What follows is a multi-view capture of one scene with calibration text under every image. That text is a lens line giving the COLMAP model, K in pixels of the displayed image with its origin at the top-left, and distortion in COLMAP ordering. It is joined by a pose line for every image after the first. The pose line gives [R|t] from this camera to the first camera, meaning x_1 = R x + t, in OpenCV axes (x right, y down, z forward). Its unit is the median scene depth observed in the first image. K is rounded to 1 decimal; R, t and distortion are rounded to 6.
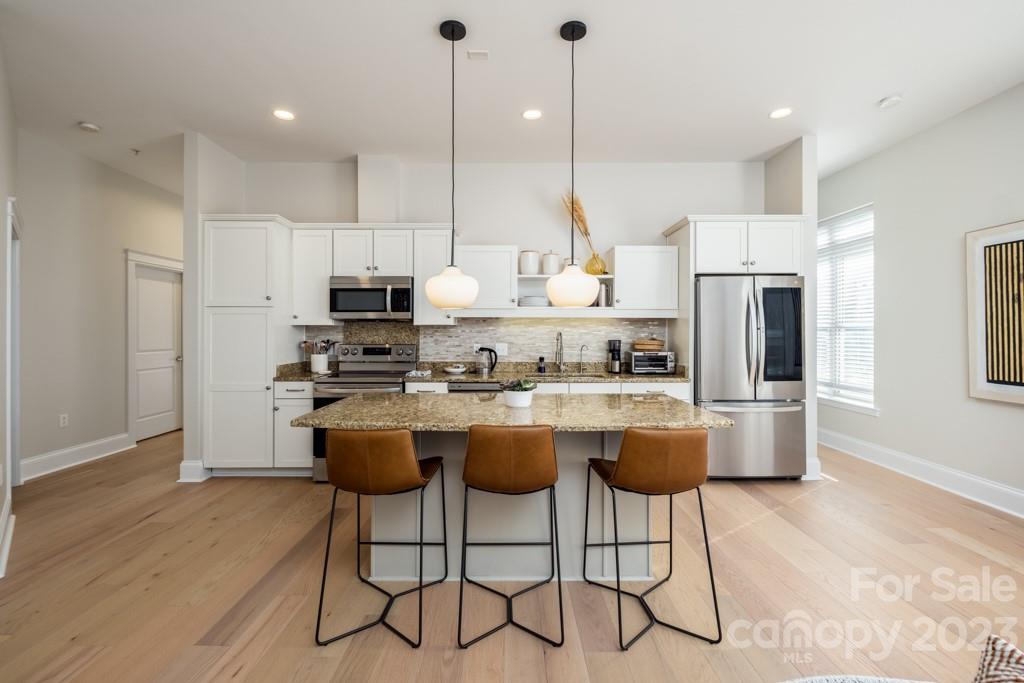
lens RADIAL K [[451.1, 0, 510.1], [0, 451.1, 331.4], [0, 0, 1]] dist [-0.002363, -0.000844]
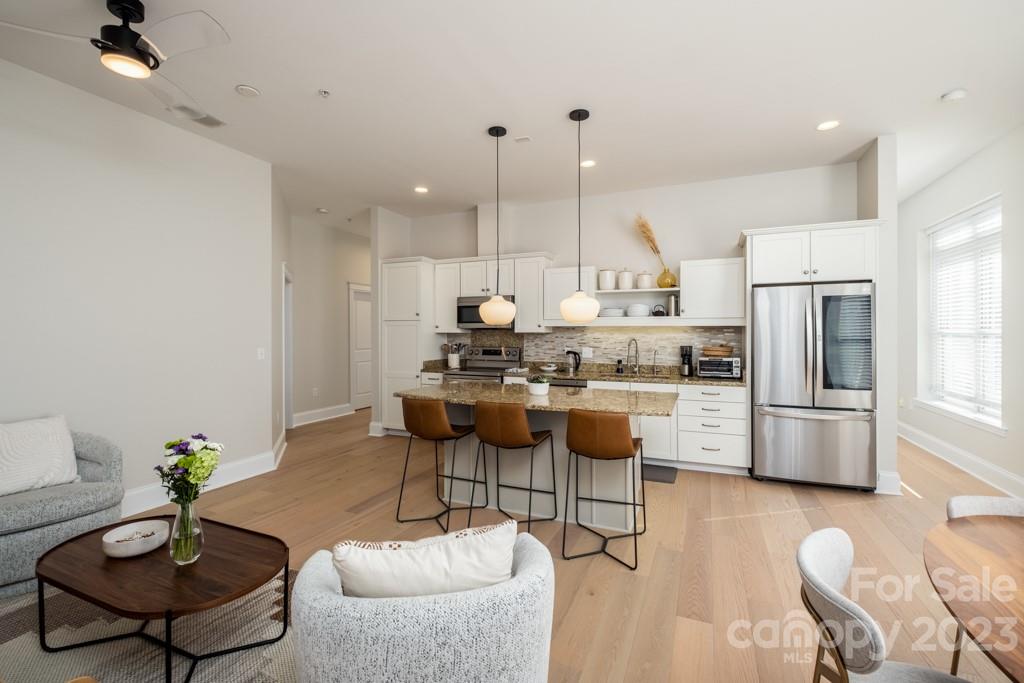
lens RADIAL K [[441.5, 0, 509.4], [0, 441.5, 333.3], [0, 0, 1]] dist [-0.003273, -0.000873]
pose [[0.915707, -0.000208, -0.401847, 0.280610], [0.001023, 0.999998, 0.001814, -0.014594], [0.401845, -0.002072, 0.915705, -0.166393]]
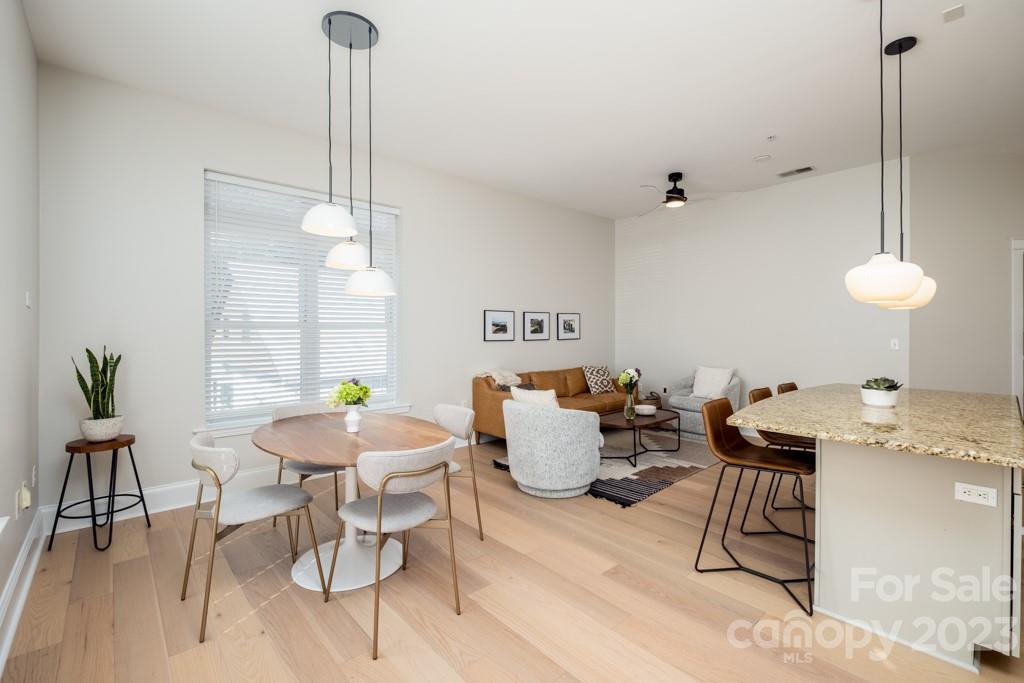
lens RADIAL K [[441.5, 0, 509.4], [0, 441.5, 333.3], [0, 0, 1]] dist [-0.003273, -0.000873]
pose [[-0.741775, 0.004244, -0.670635, 0.742830], [0.005863, 0.999983, -0.000158, 0.001568], [0.670623, -0.004049, -0.741787, 0.689395]]
